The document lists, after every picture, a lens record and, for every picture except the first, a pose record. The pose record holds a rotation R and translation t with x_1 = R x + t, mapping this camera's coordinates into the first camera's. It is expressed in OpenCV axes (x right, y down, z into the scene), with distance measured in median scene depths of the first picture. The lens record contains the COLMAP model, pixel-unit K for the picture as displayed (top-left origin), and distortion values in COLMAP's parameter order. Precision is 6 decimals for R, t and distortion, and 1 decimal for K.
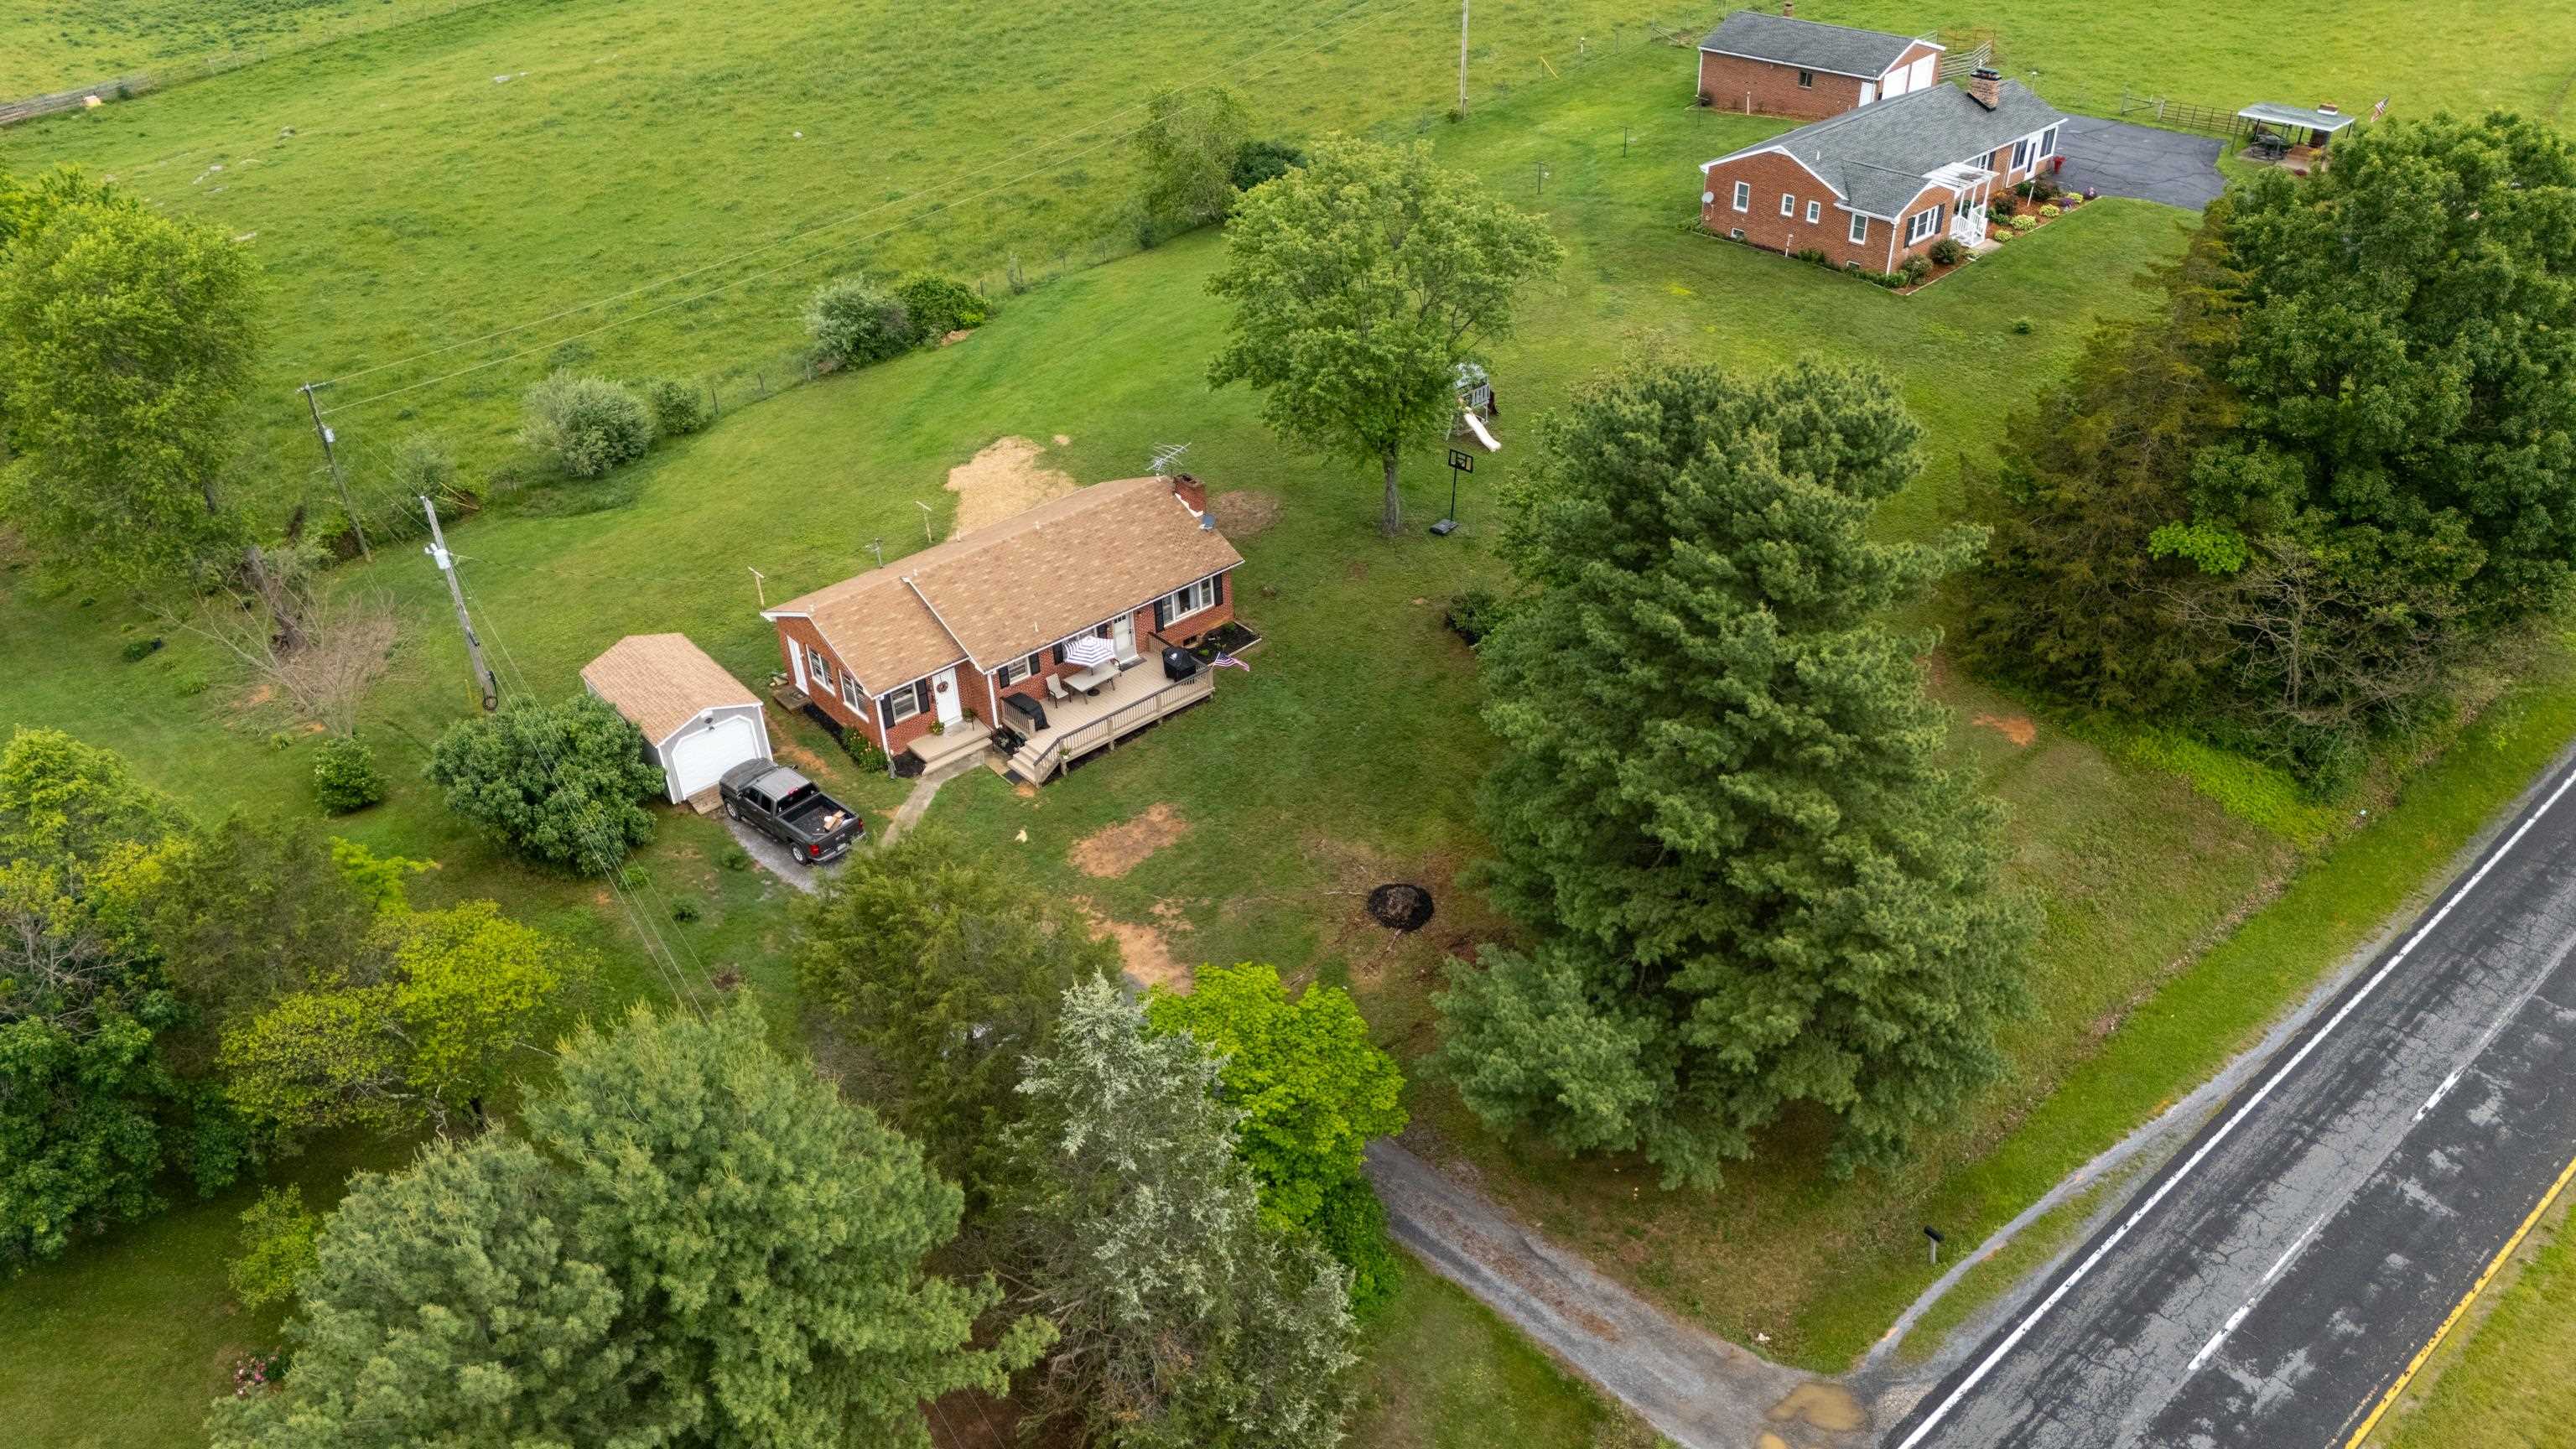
lens RADIAL K [[1902.0, 0, 1288.0], [0, 1902.0, 724.5], [0, 0, 1]] dist [0.063519, -0.054298]
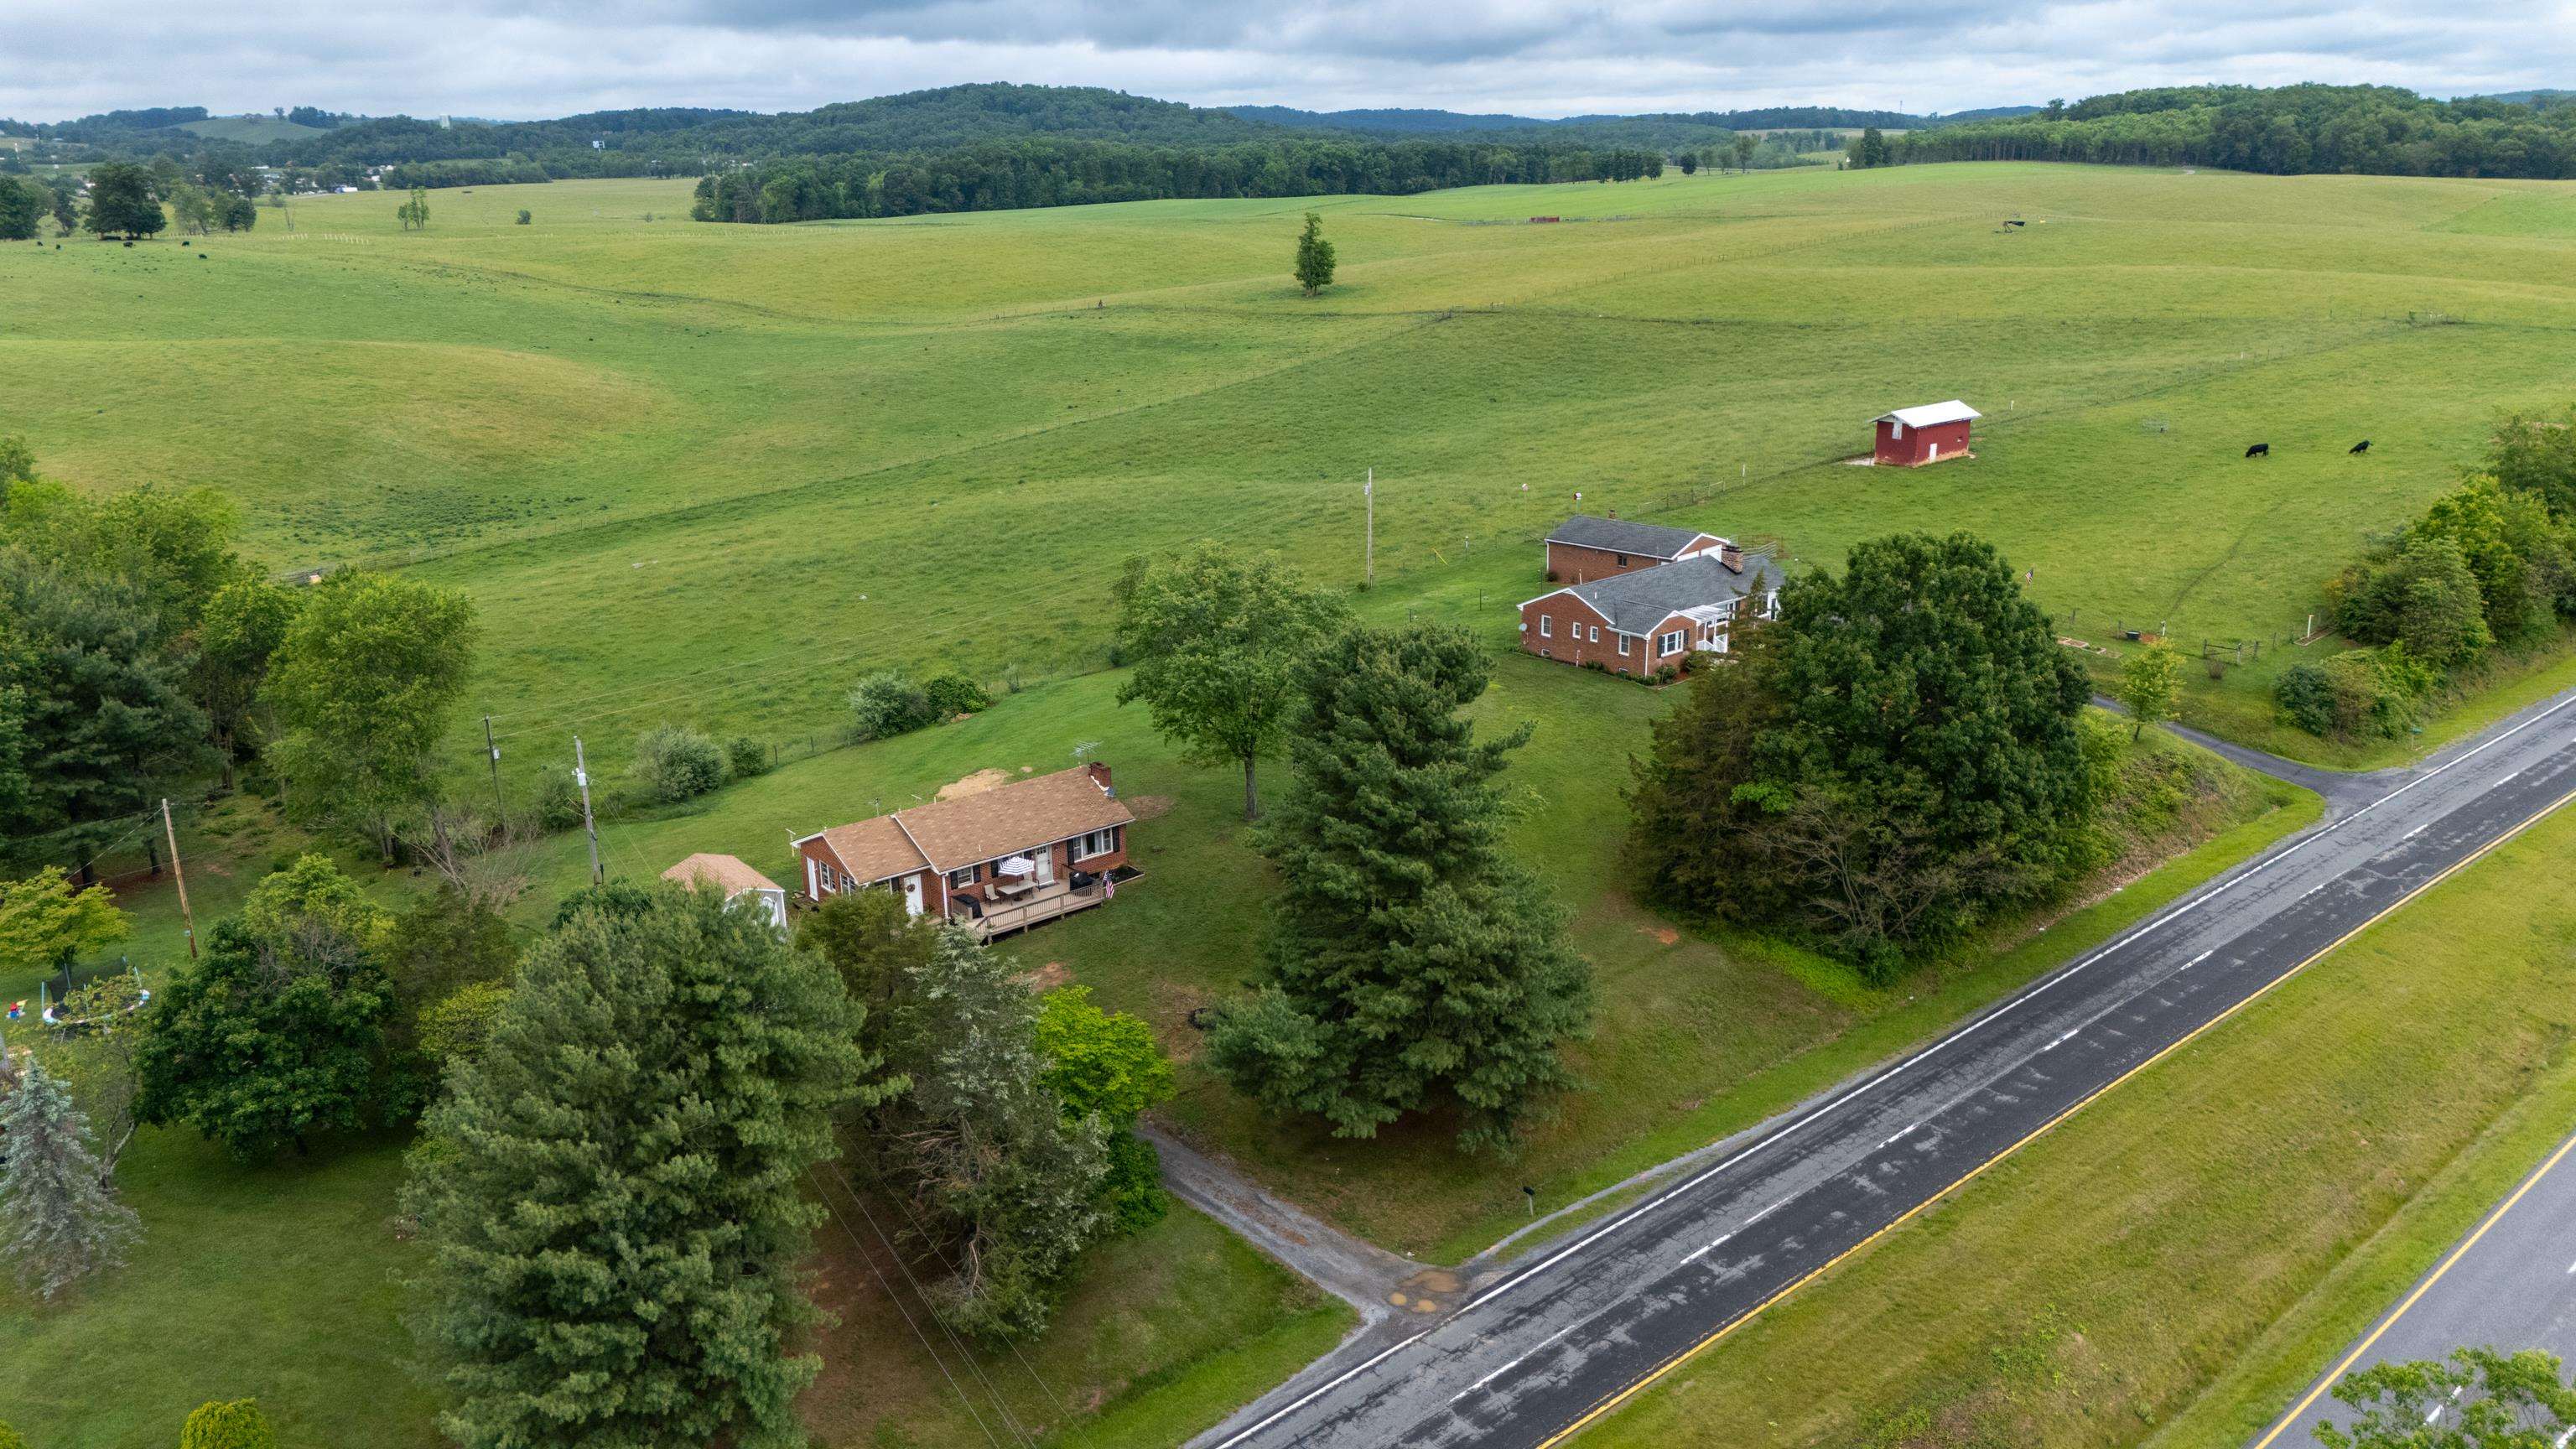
lens RADIAL K [[1893.8, 0, 1285.4], [0, 1893.8, 728.4], [0, 0, 1]] dist [0.083002, -0.088706]
pose [[0.999298, 0.020367, -0.031455, 0.141715], [-0.028409, 0.959149, -0.281471, 0.259668], [0.024437, 0.282167, 0.959054, -0.394846]]
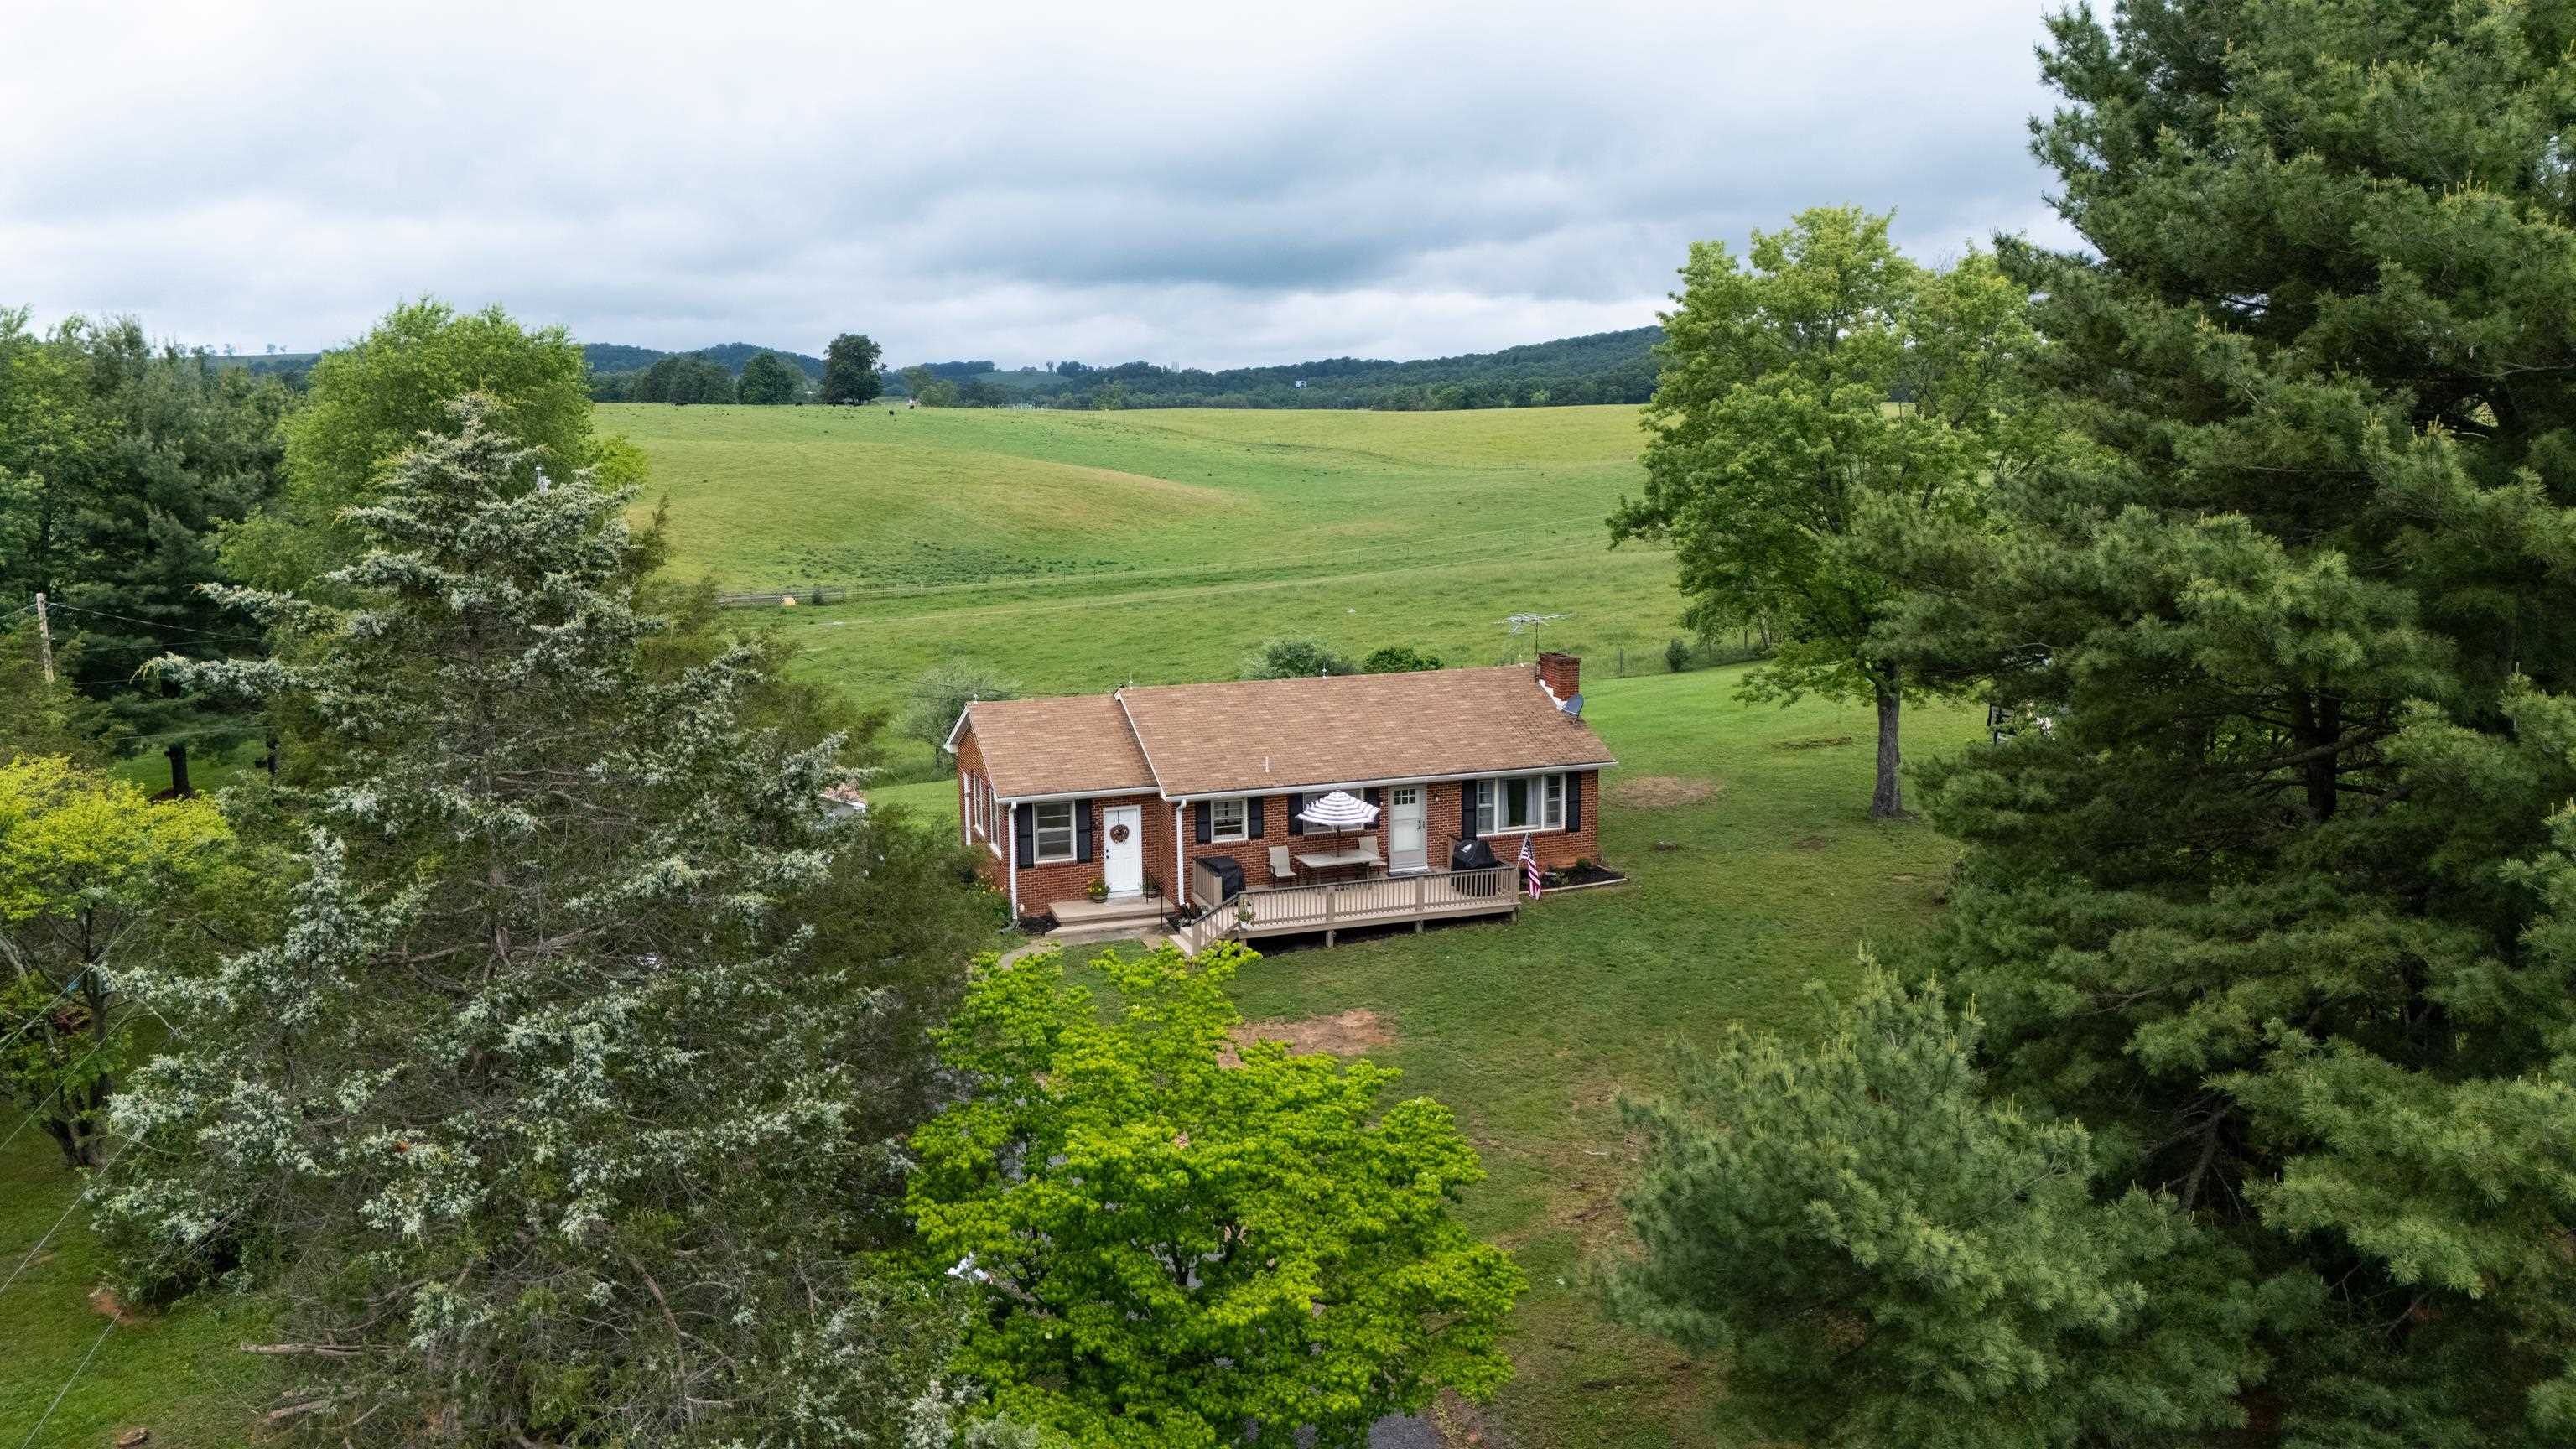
lens RADIAL K [[1893.8, 0, 1285.4], [0, 1893.8, 728.4], [0, 0, 1]] dist [0.083002, -0.088706]
pose [[0.928231, 0.083143, -0.362594, 0.114764], [-0.221811, 0.906185, -0.360040, 0.176346], [0.298642, 0.414628, 0.859591, 0.425132]]
